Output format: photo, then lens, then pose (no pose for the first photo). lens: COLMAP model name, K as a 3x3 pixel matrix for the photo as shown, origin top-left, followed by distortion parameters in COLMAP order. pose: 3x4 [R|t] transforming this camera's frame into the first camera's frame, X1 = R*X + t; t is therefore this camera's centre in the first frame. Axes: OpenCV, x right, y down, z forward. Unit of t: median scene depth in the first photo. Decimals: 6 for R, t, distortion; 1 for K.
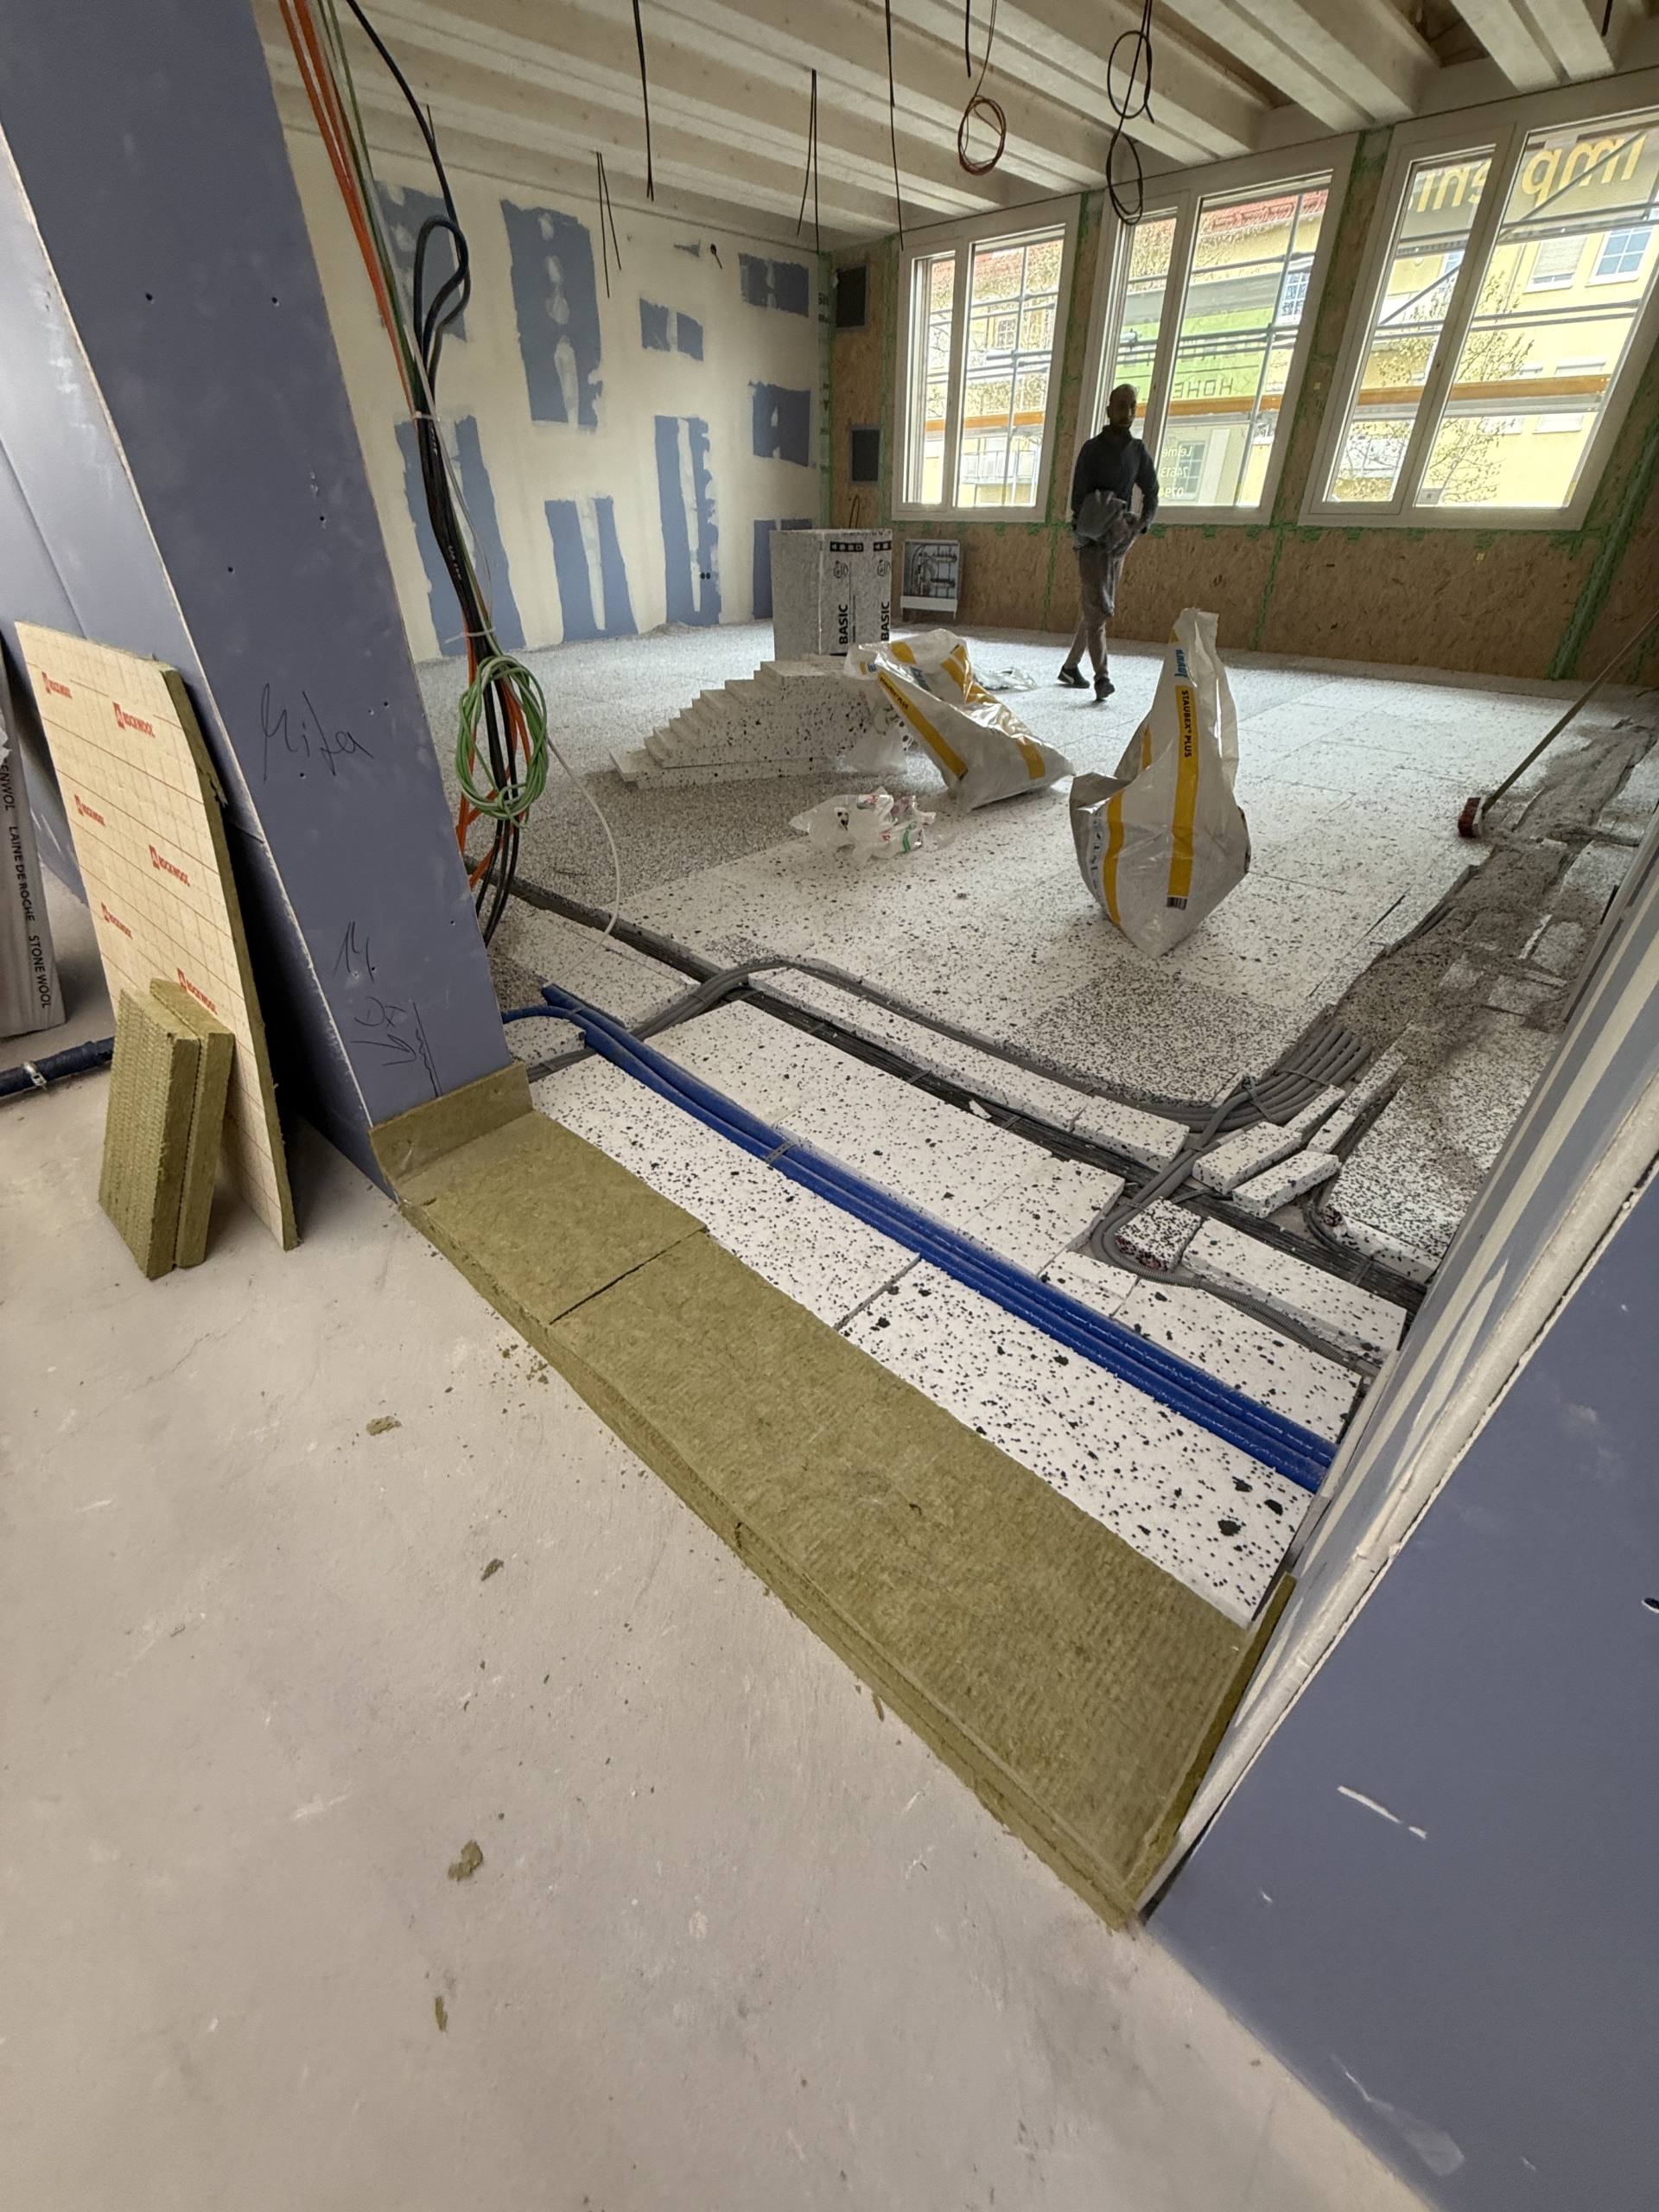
lens RADIAL K [[881.8, 0, 831.9], [0, 881.8, 1091.7], [0, 0, 1]] dist [0.003051, -0.000347]
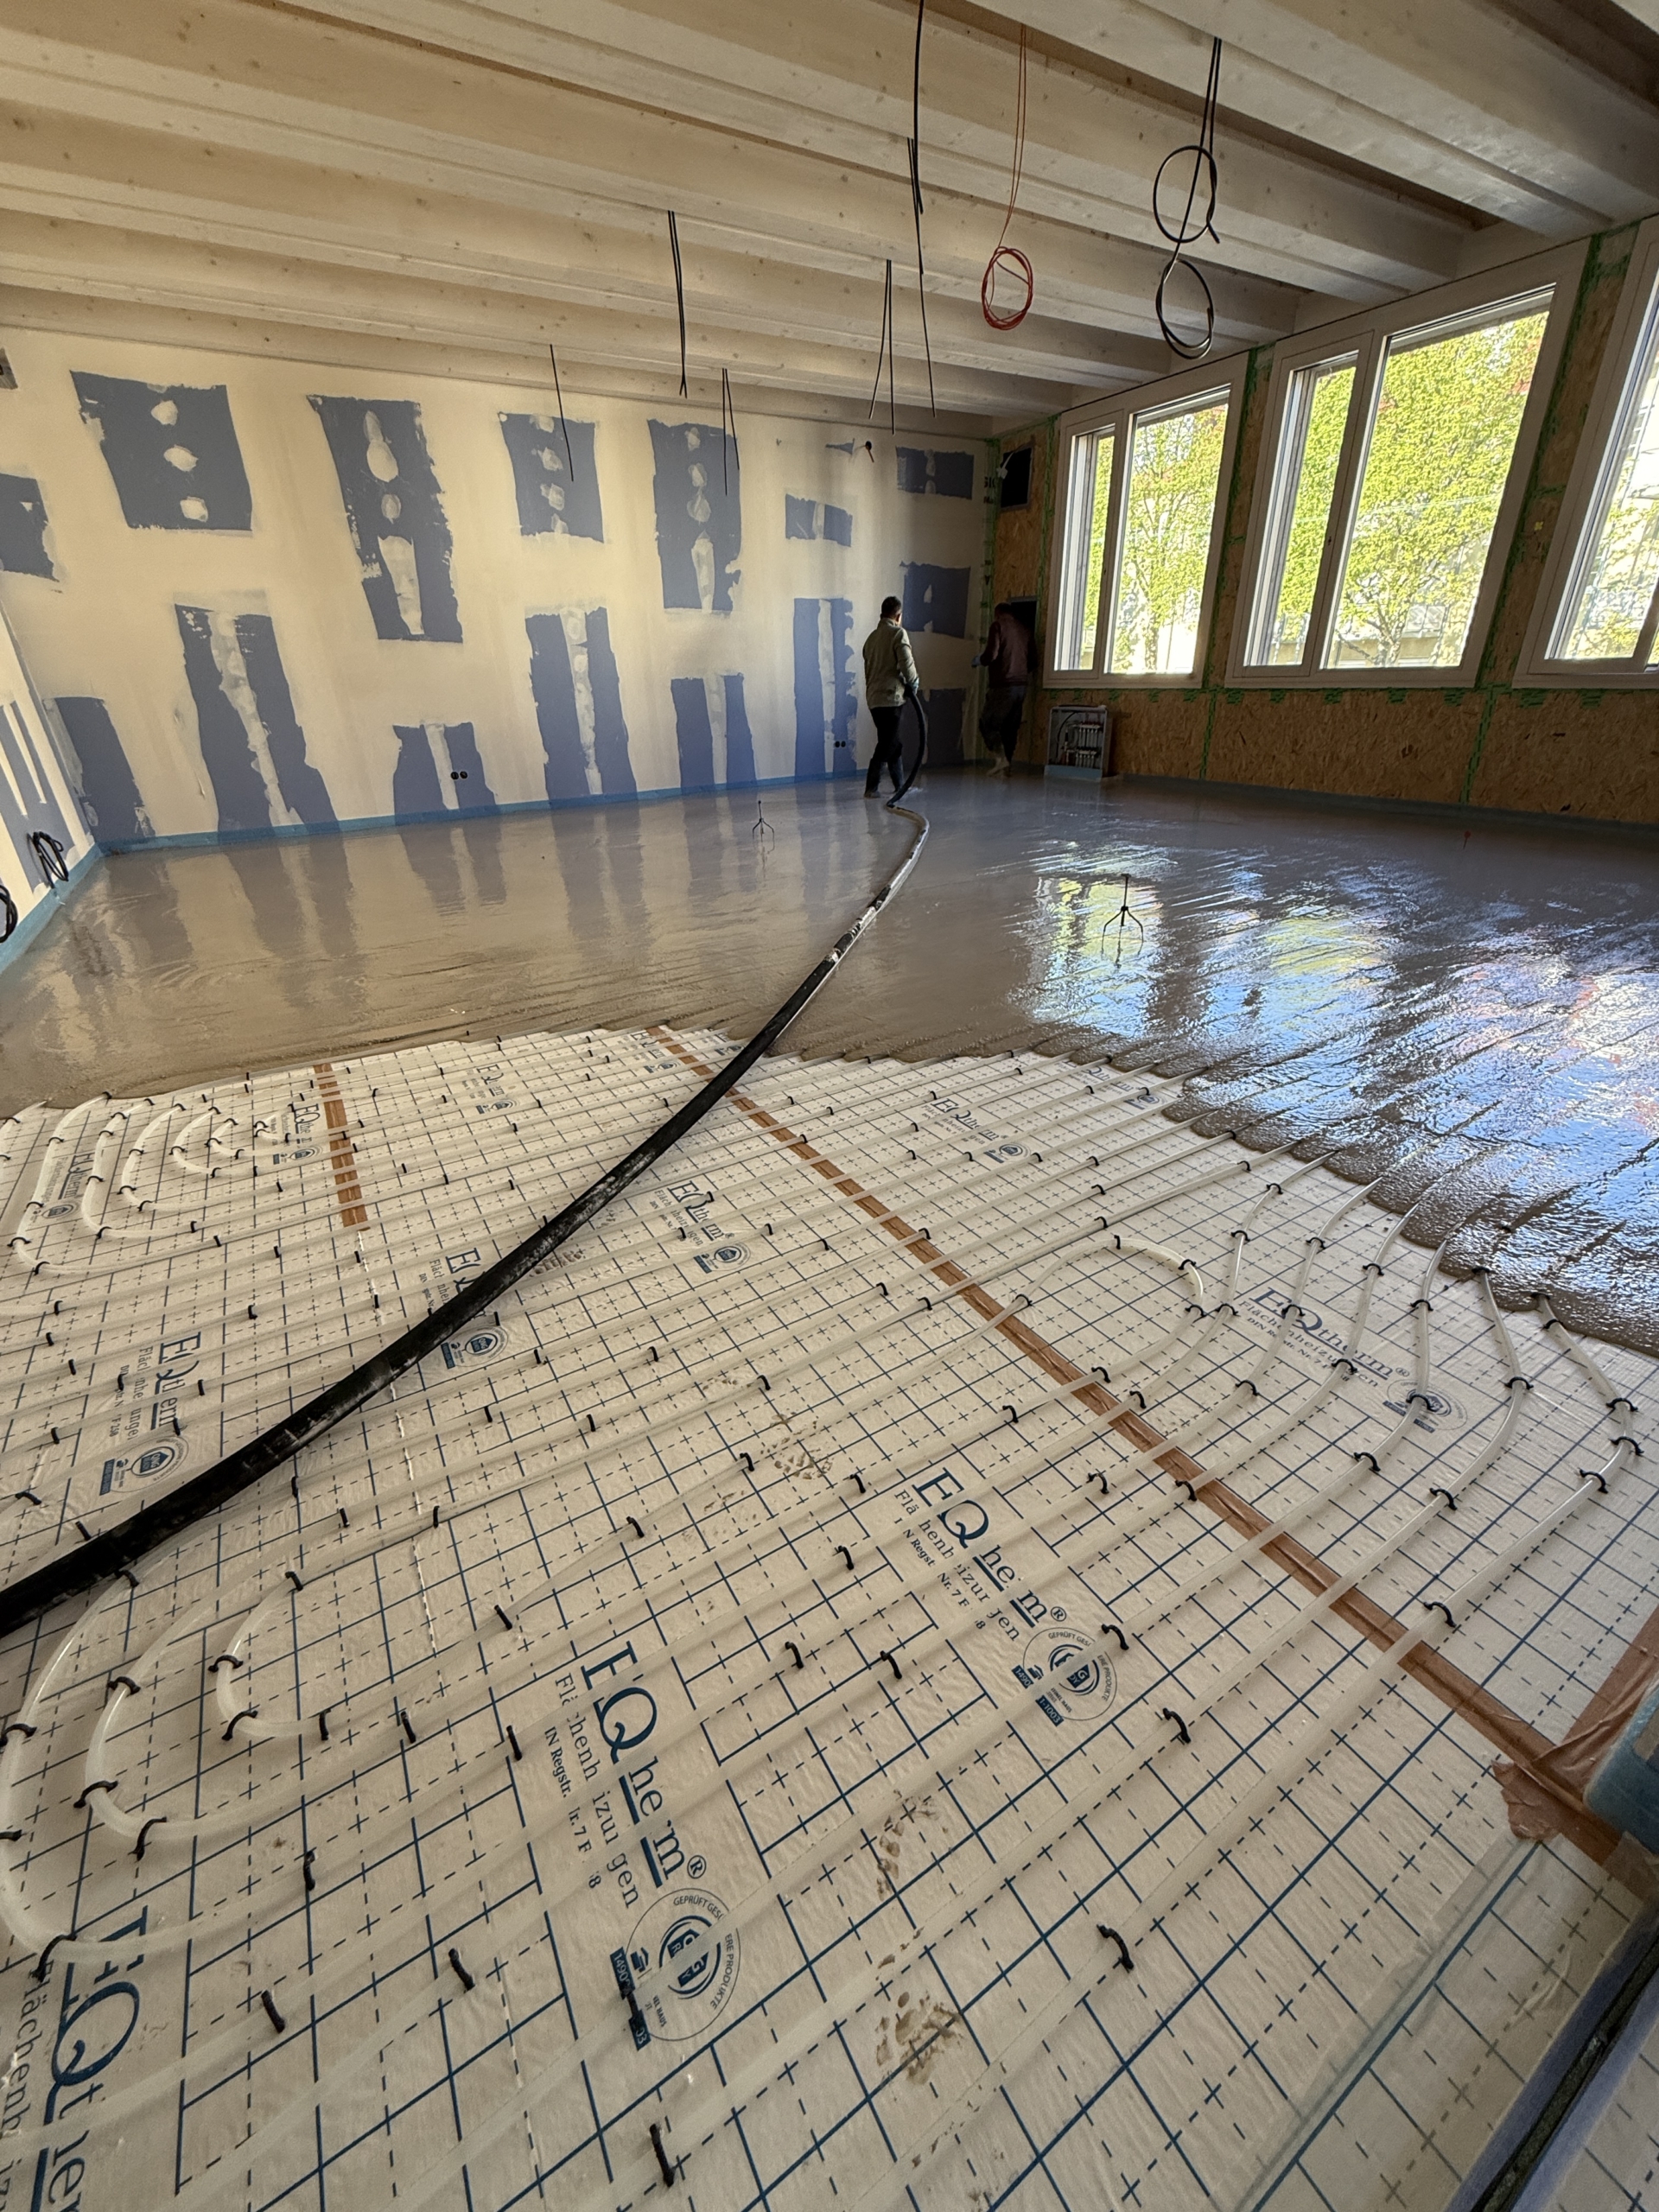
lens RADIAL K [[881.8, 0, 827.5], [0, 881.8, 1100.4], [0, 0, 1]] dist [0.003051, -0.000347]
pose [[0.960224, 0.102563, -0.259713, 0.169109], [-0.137245, 0.983352, -0.119095, -0.089548], [0.243175, 0.150002, 0.958314, 0.134454]]
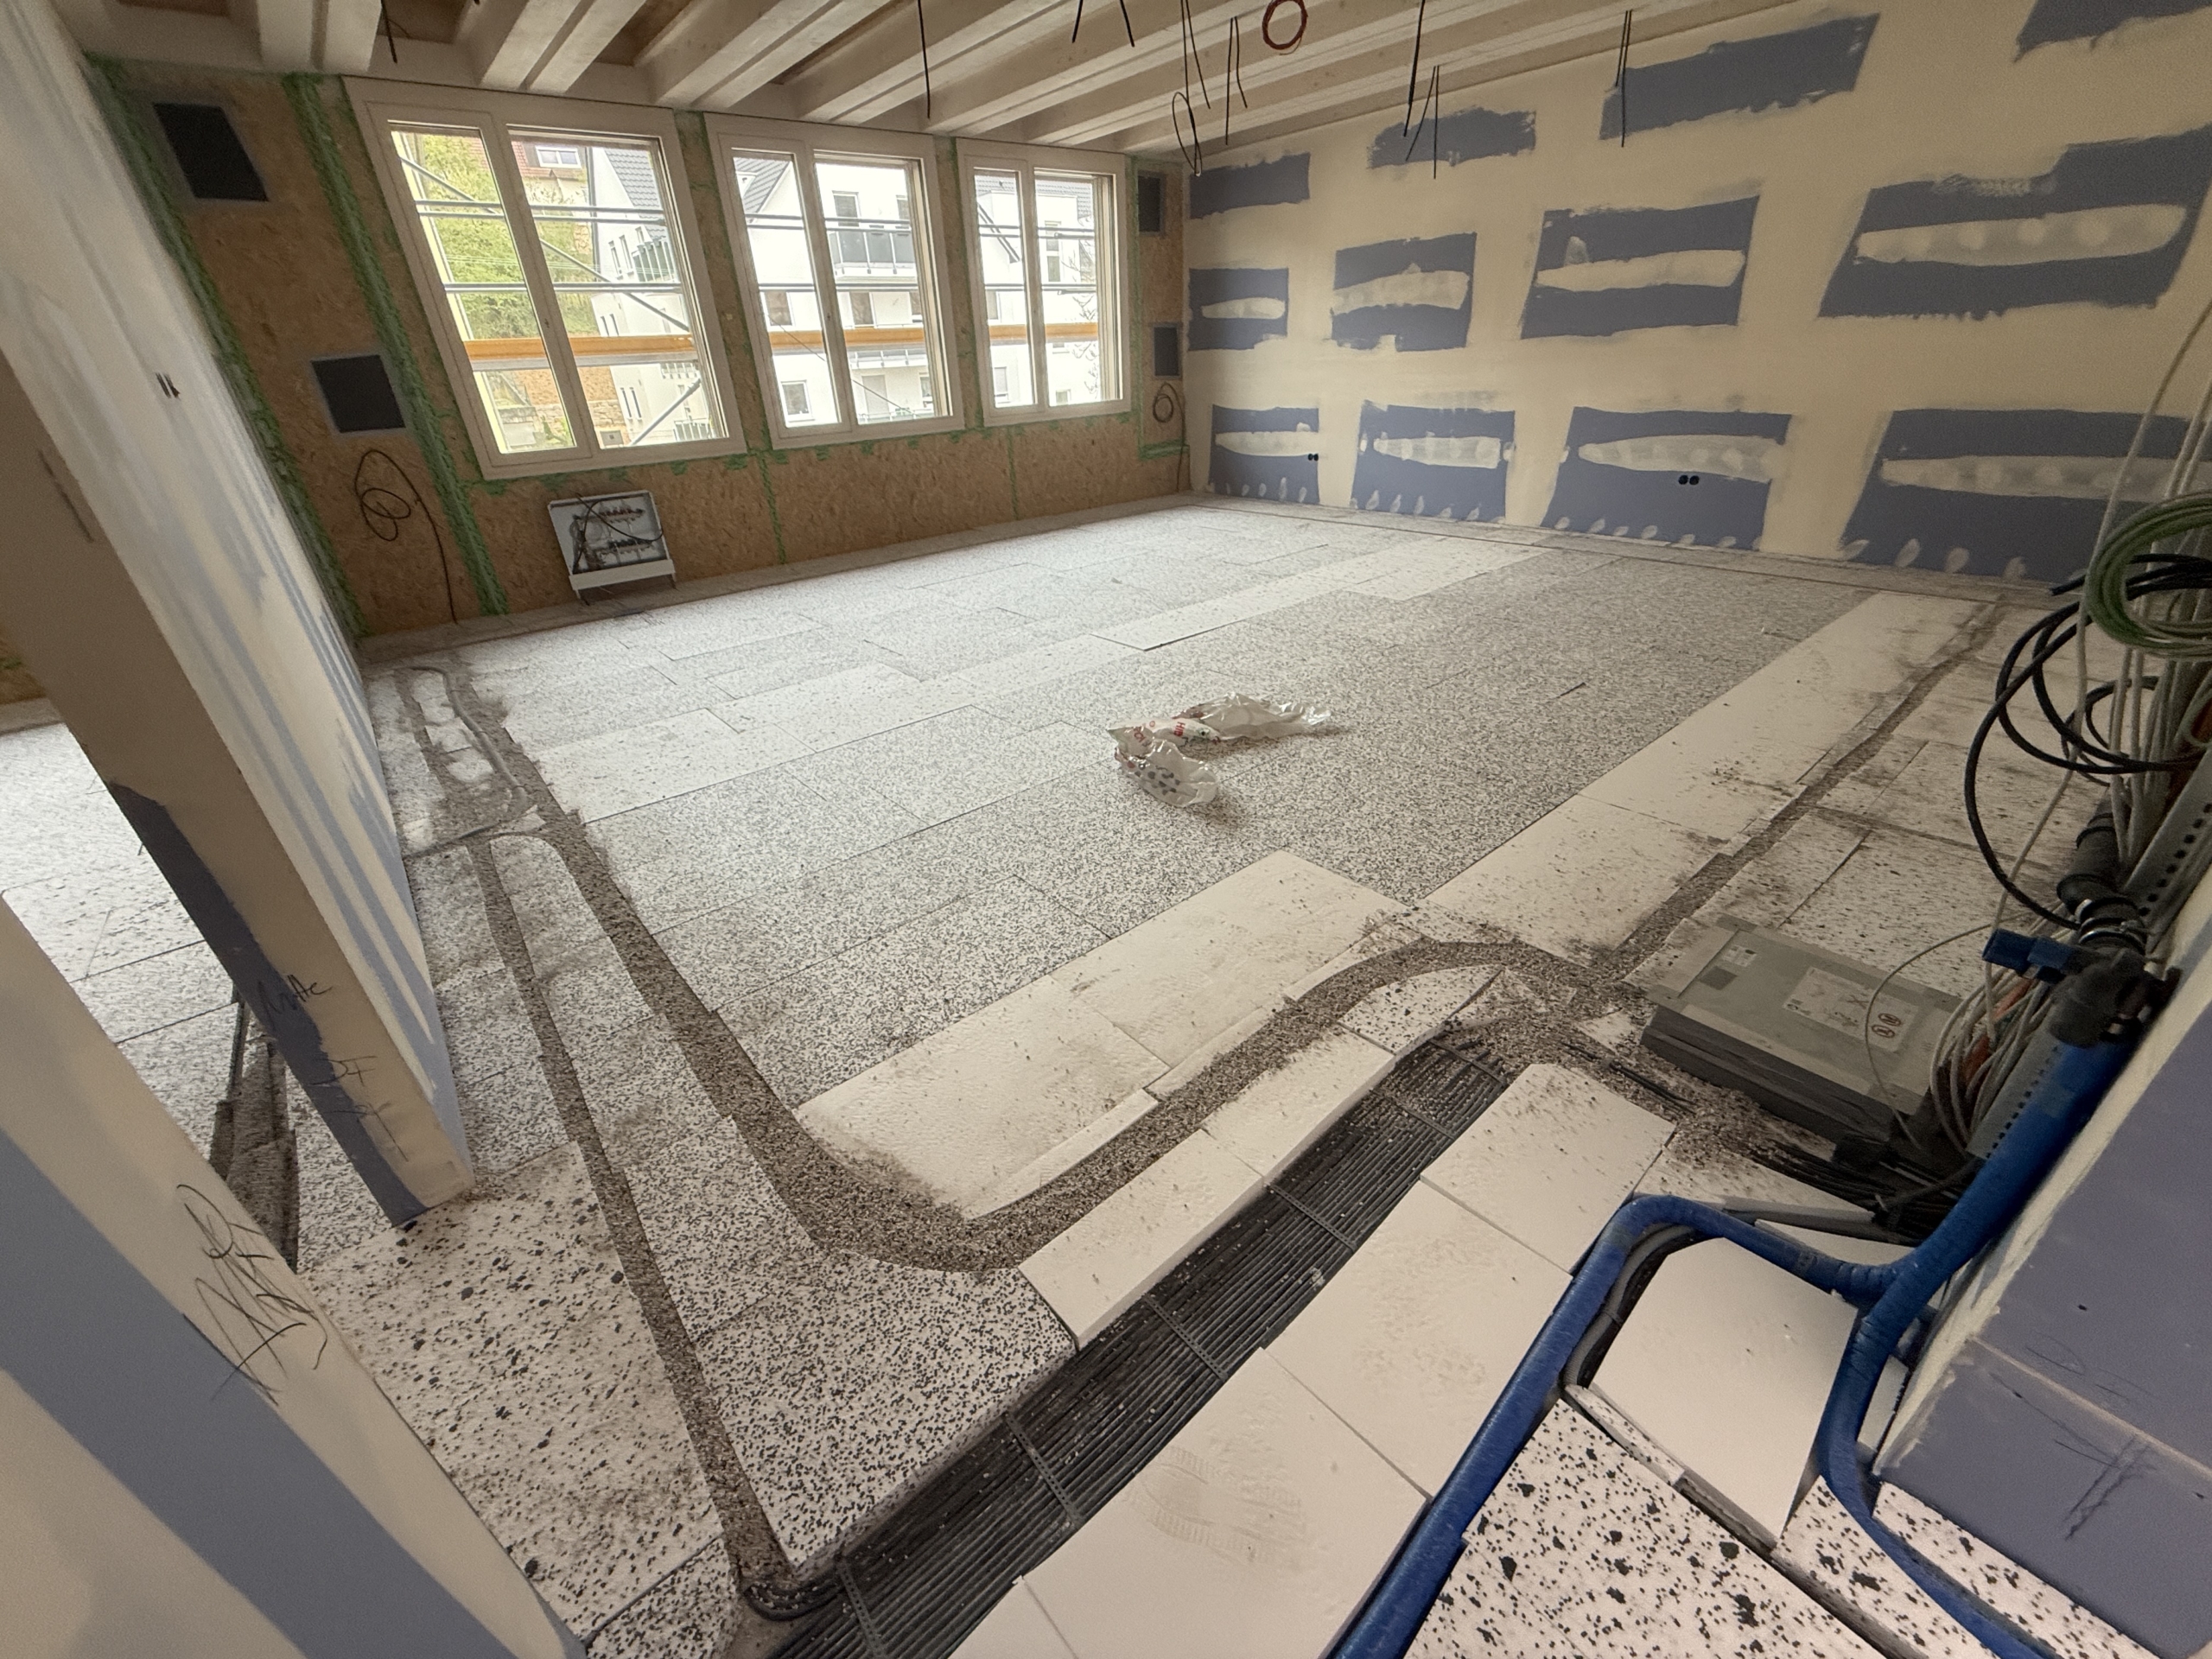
lens RADIAL K [[881.8, 0, 1111.4], [0, 881.8, 820.9], [0, 0, 1]] dist [0.003051, -0.000347]
pose [[0.123960, -0.445794, 0.886511, -0.739034], [0.615082, 0.735581, 0.283891, -0.482937], [-0.778658, 0.510086, 0.365382, 0.705123]]
